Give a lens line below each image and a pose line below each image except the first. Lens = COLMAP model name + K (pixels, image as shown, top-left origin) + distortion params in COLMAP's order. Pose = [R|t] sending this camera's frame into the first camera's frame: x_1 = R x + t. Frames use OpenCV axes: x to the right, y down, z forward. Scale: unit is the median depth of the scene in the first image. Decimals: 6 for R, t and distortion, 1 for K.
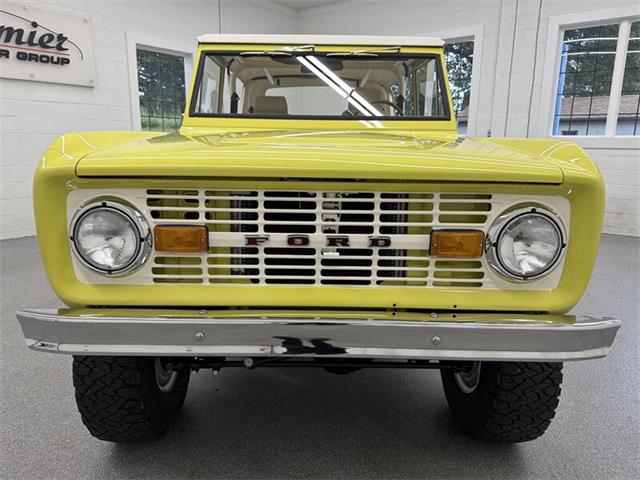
lens RADIAL K [[458.5, 0, 322.0], [0, 458.5, 242.4], [0, 0, 1]] dist [0.006927, -0.003821]
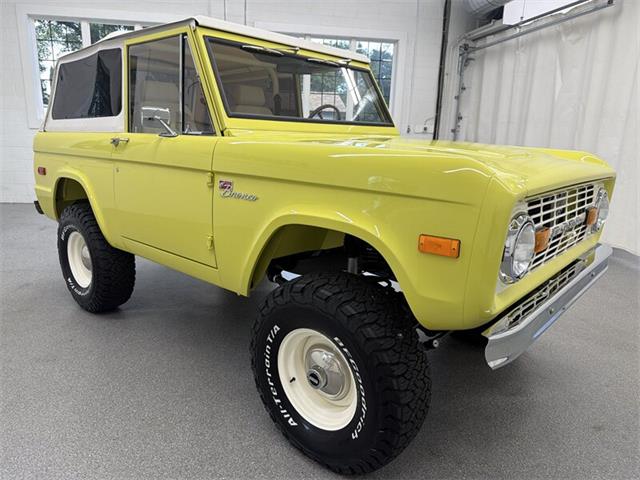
lens RADIAL K [[458.3, 0, 319.6], [0, 458.3, 240.8], [0, 0, 1]] dist [0.005377, 0.000316]
pose [[0.663625, -0.161115, 0.730509, -1.569390], [0.133444, 0.986365, 0.096318, -0.199164], [-0.736067, 0.033563, 0.676076, 0.573744]]
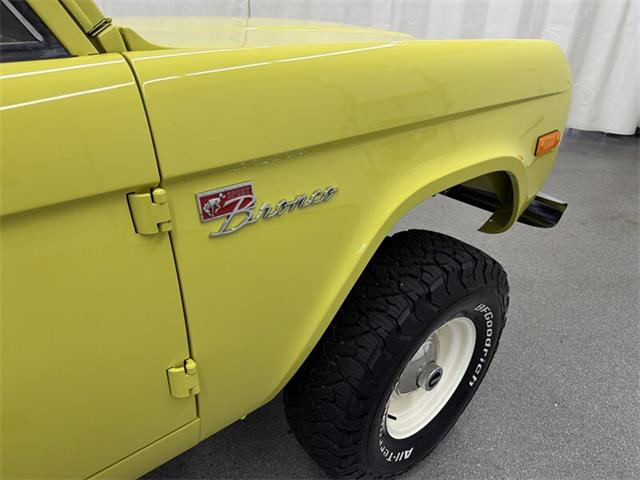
lens RADIAL K [[457.8, 0, 318.0], [0, 457.8, 239.8], [0, 0, 1]] dist [0.007935, -0.003470]
pose [[-0.636545, -0.382654, 0.669616, -1.044826], [0.134519, 0.799840, 0.584946, -0.543636], [-0.759418, 0.462420, -0.457660, 2.052863]]
